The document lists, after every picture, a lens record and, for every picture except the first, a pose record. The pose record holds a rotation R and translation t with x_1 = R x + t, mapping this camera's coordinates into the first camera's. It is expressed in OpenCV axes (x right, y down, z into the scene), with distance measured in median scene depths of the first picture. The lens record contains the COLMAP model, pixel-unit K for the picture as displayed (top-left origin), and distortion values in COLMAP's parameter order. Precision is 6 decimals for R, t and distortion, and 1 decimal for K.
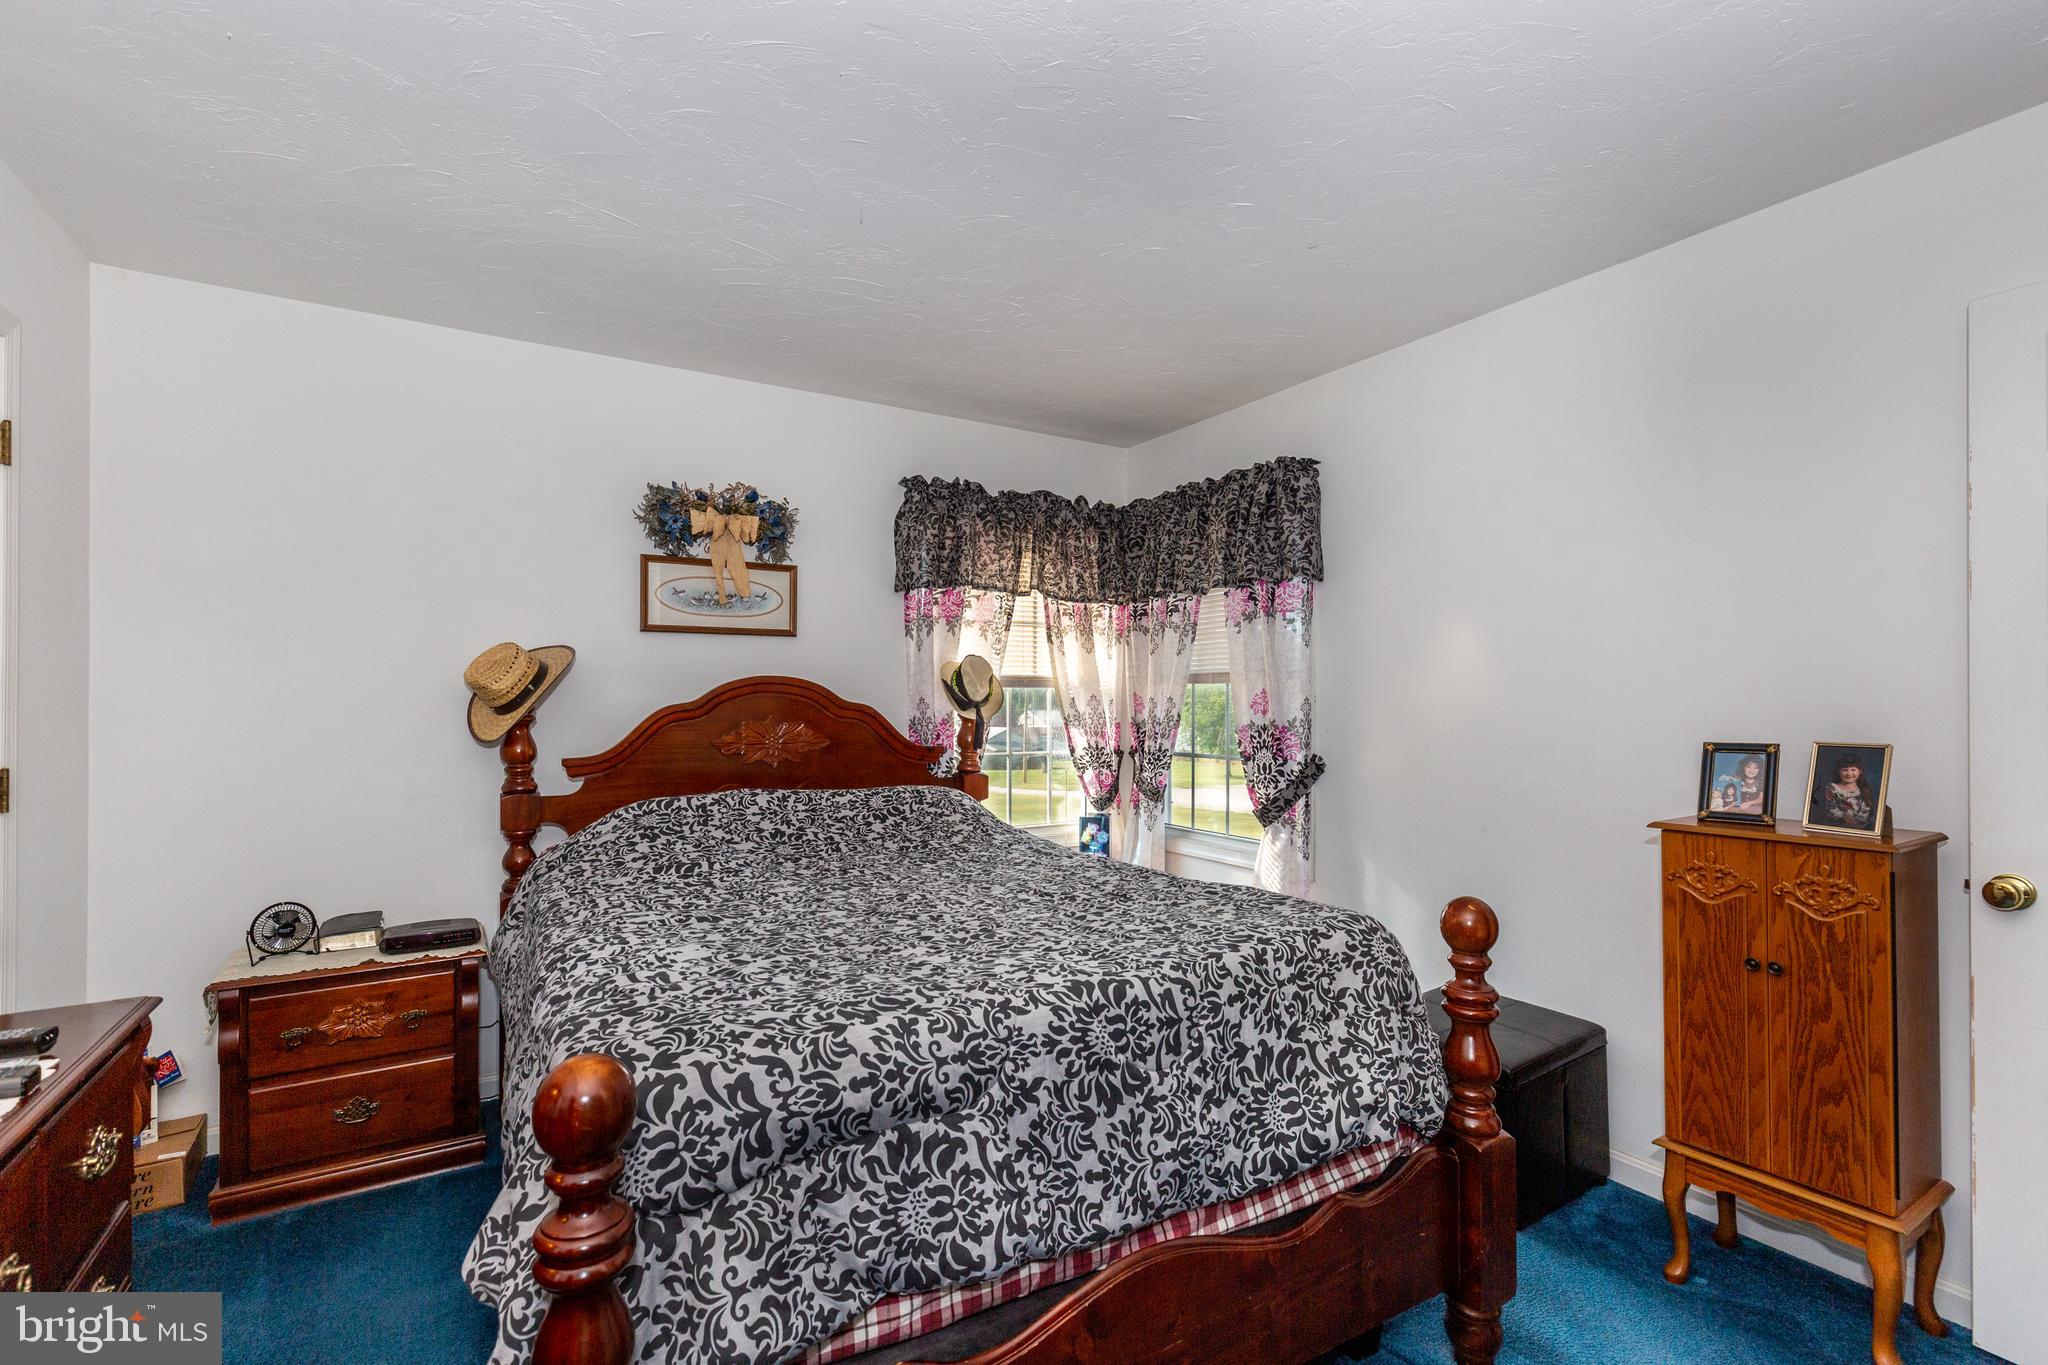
lens RADIAL K [[925.2, 0, 1017.8], [0, 925.2, 678.4], [0, 0, 1]] dist [0.011747, -0.003497]
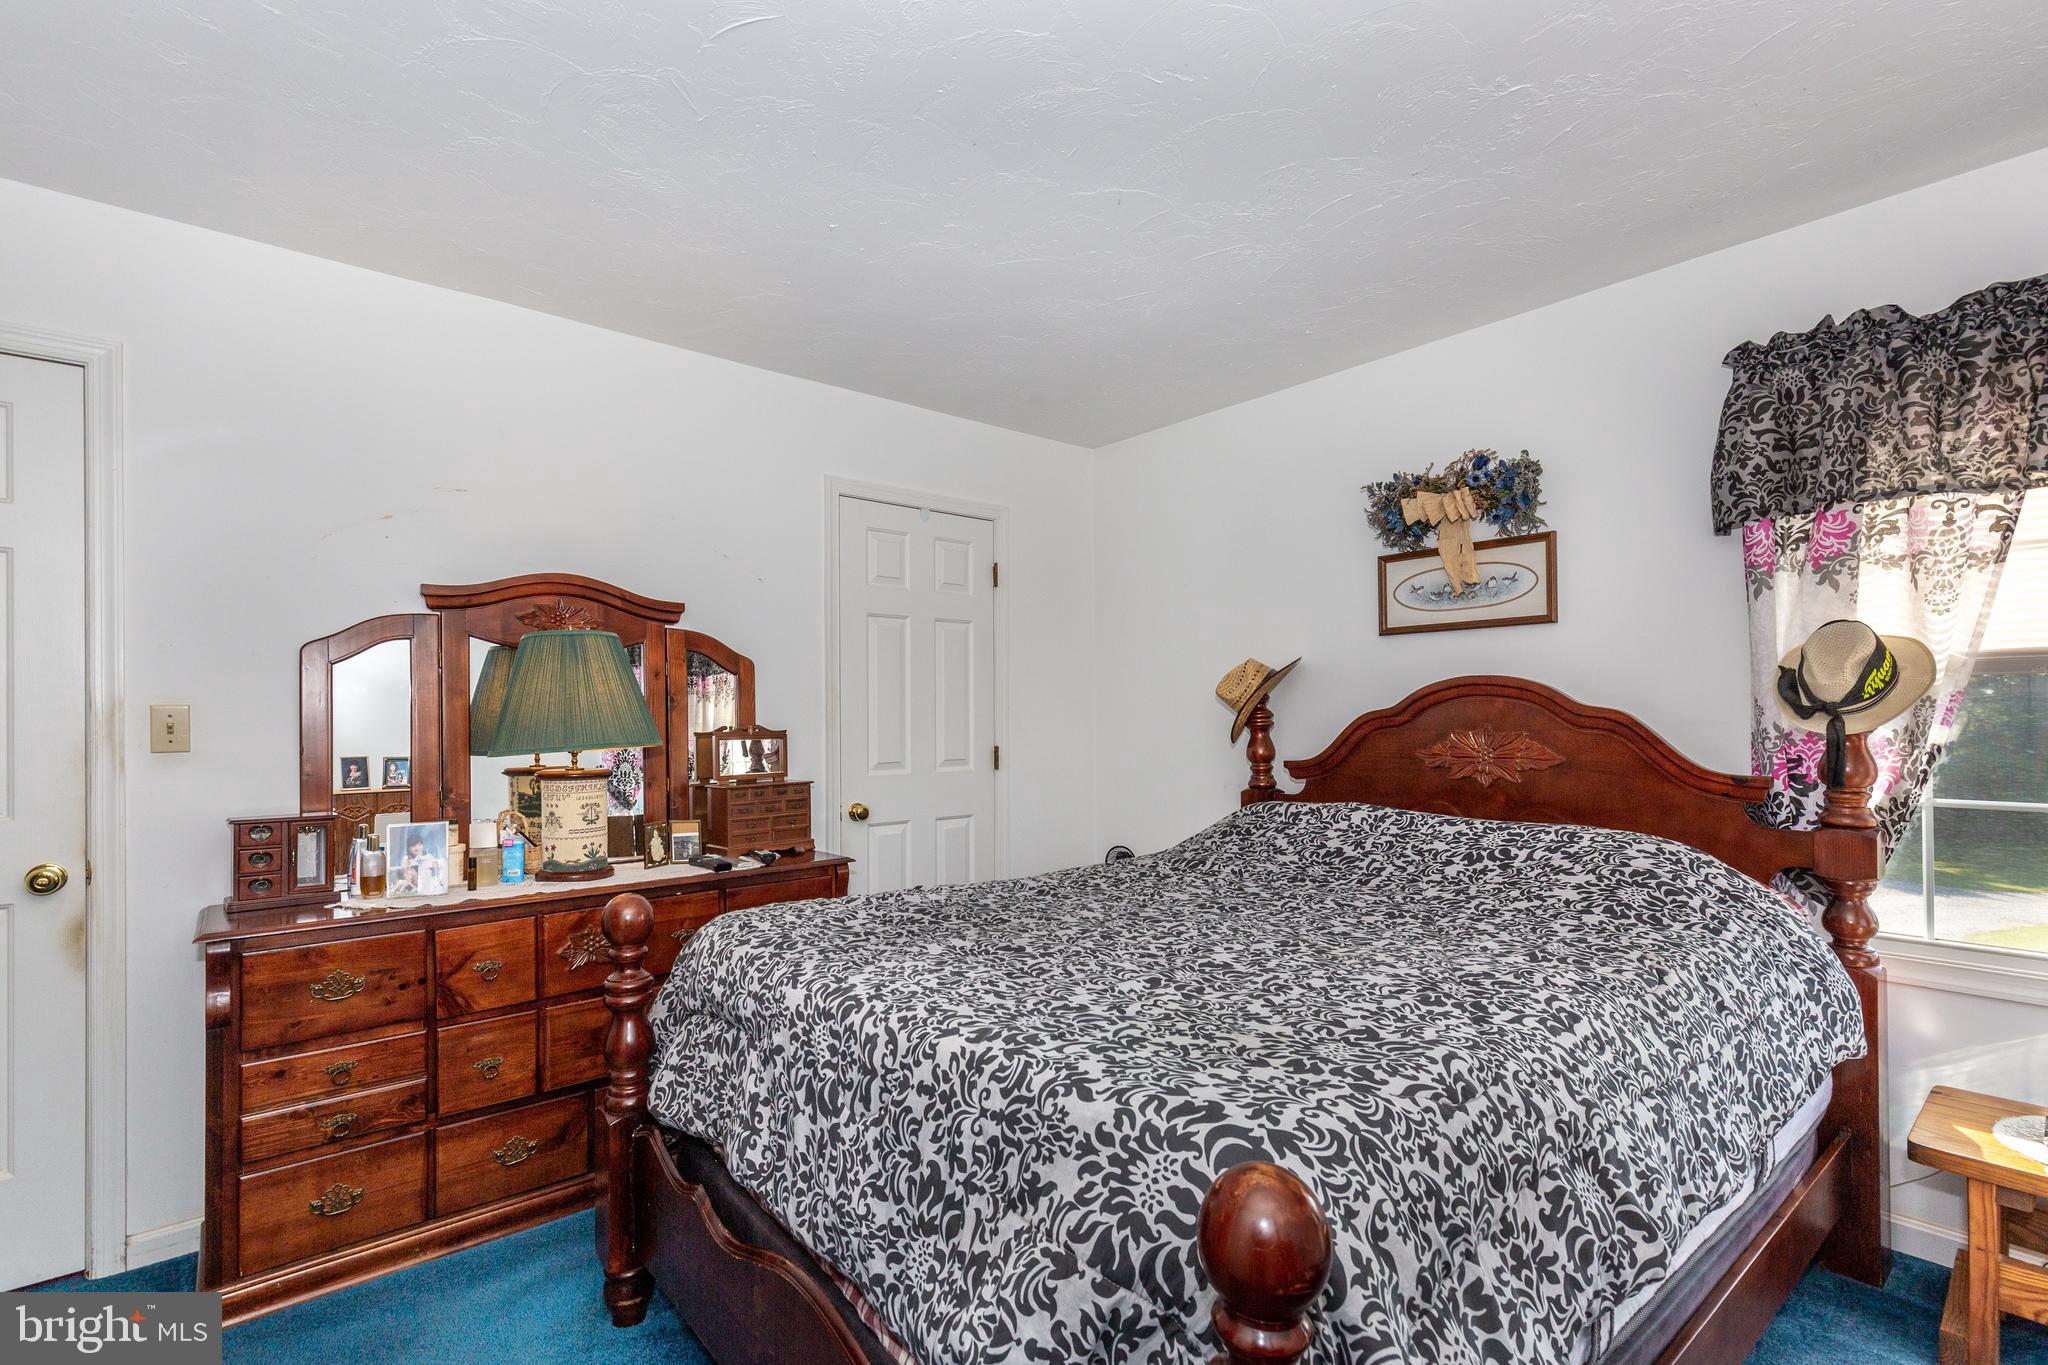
lens RADIAL K [[925.2, 0, 1025.0], [0, 925.2, 704.0], [0, 0, 1]] dist [0.011747, -0.003497]
pose [[0.166232, -0.011100, -0.986024, 0.502522], [0.031895, 0.999474, -0.005874, 0.015179], [0.985571, -0.030472, 0.166499, 0.476196]]
